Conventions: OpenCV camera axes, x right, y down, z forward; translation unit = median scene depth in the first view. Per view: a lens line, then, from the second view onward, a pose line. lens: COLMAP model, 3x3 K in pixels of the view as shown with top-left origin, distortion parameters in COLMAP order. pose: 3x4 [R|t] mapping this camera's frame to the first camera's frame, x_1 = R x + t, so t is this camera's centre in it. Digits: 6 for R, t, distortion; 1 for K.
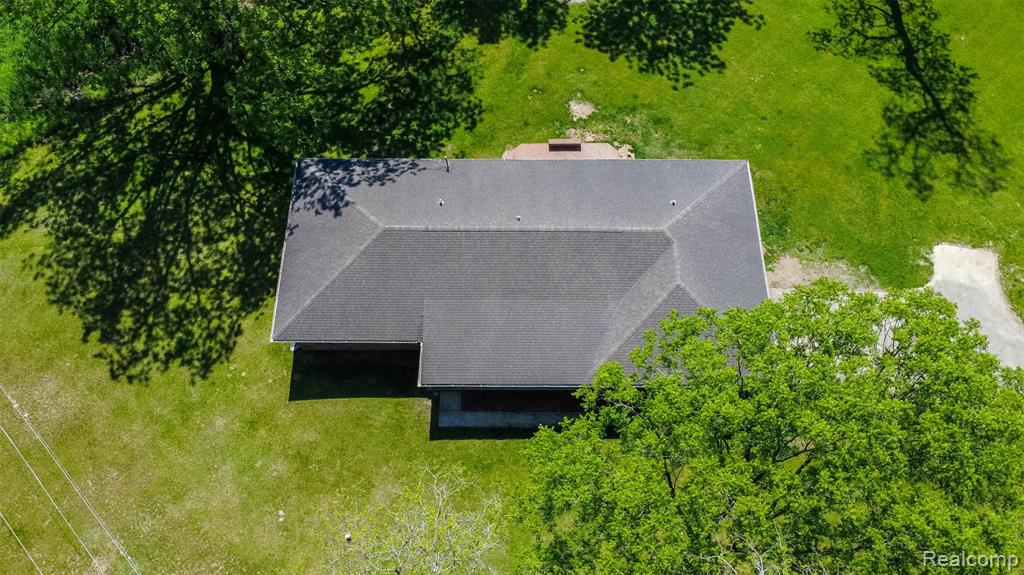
lens RADIAL K [[769.3, 0, 511.2], [0, 769.3, 291.4], [0, 0, 1]] dist [0.004722, 0.001187]
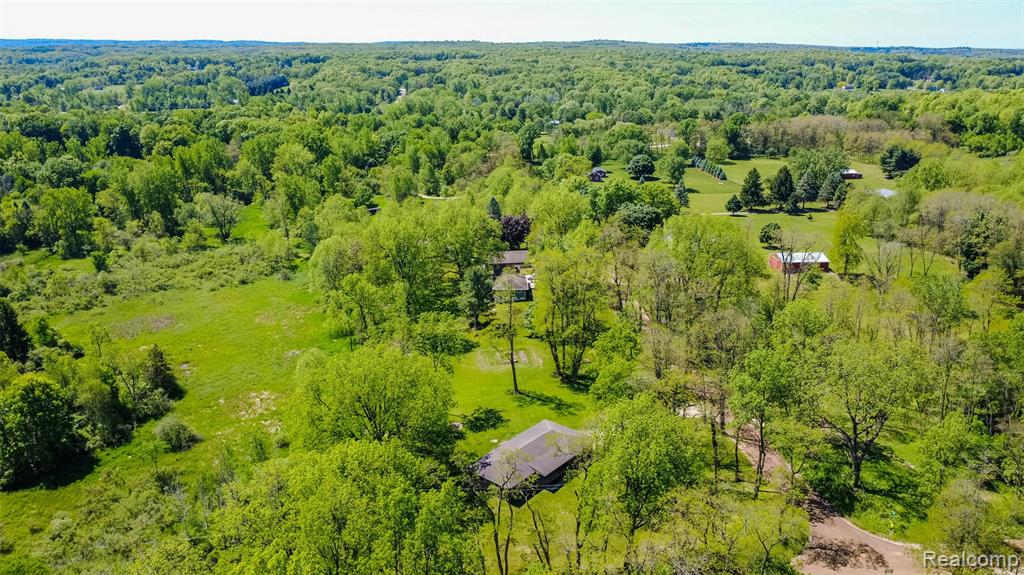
lens RADIAL K [[769.3, 0, 510.9], [0, 769.3, 286.2], [0, 0, 1]] dist [0.004722, 0.001187]
pose [[0.629949, -0.229499, 0.741953, -2.250985], [0.697991, 0.586210, -0.411299, 0.810932], [-0.340548, 0.776974, 0.529471, -1.327929]]
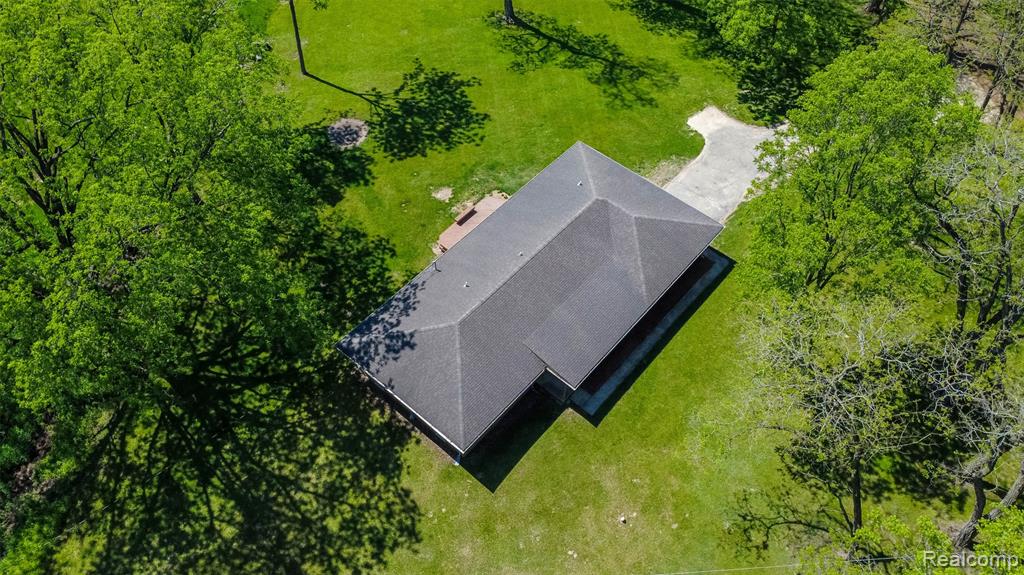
lens RADIAL K [[769.3, 0, 509.3], [0, 769.3, 287.6], [0, 0, 1]] dist [0.004722, 0.001187]
pose [[0.648377, -0.601146, 0.467152, -0.544507], [0.676092, 0.736753, 0.009706, -0.067816], [-0.350010, 0.309545, 0.884124, -0.102288]]
